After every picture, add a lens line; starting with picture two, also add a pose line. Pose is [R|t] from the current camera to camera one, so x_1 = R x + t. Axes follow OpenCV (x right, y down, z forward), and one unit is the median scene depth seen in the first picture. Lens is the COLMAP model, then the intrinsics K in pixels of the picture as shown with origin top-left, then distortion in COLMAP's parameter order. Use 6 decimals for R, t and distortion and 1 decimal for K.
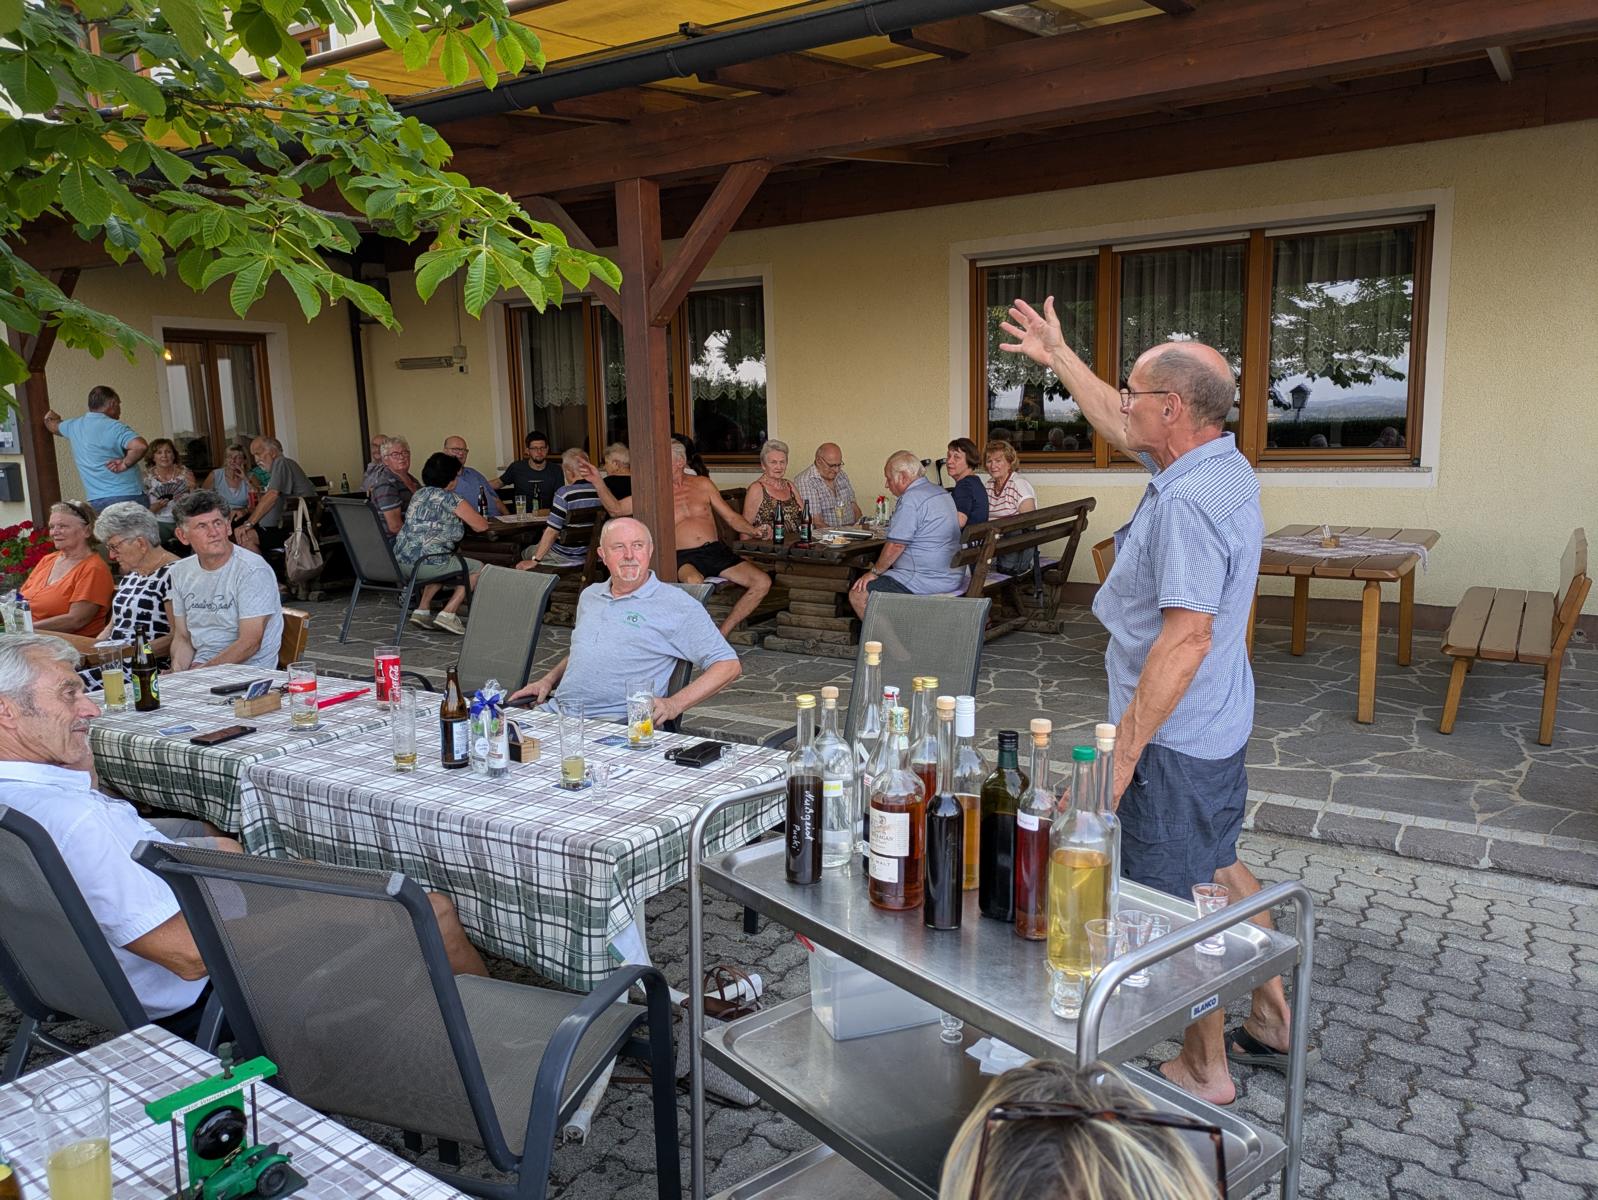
lens RADIAL K [[1195.4, 0, 799.5], [0, 1195.4, 595.8], [0, 0, 1]] dist [0.032934, -0.023029]
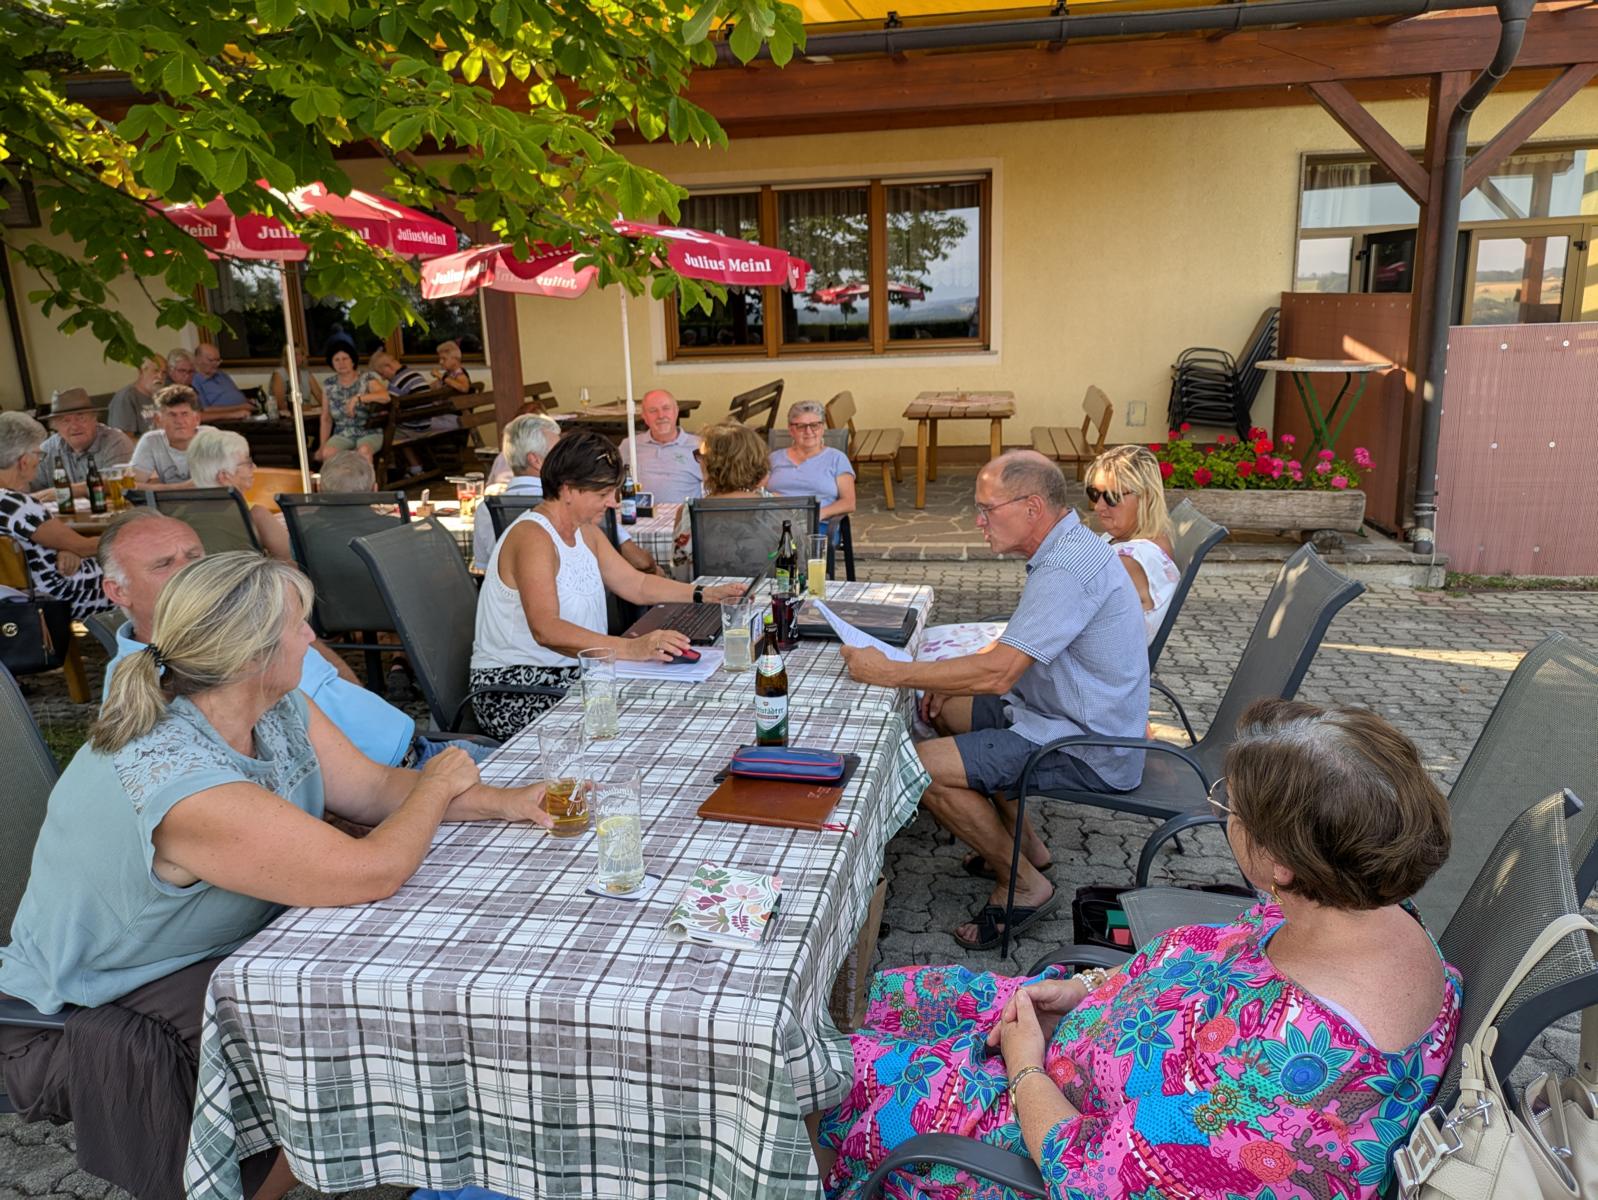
lens RADIAL K [[1195.4, 0, 798.4], [0, 1195.4, 600.6], [0, 0, 1]] dist [0.032934, -0.023029]
pose [[0.921395, -0.098586, 0.375915, -0.278725], [0.068900, 0.993405, 0.091648, 0.045458], [-0.382471, -0.058544, 0.922111, -0.274433]]
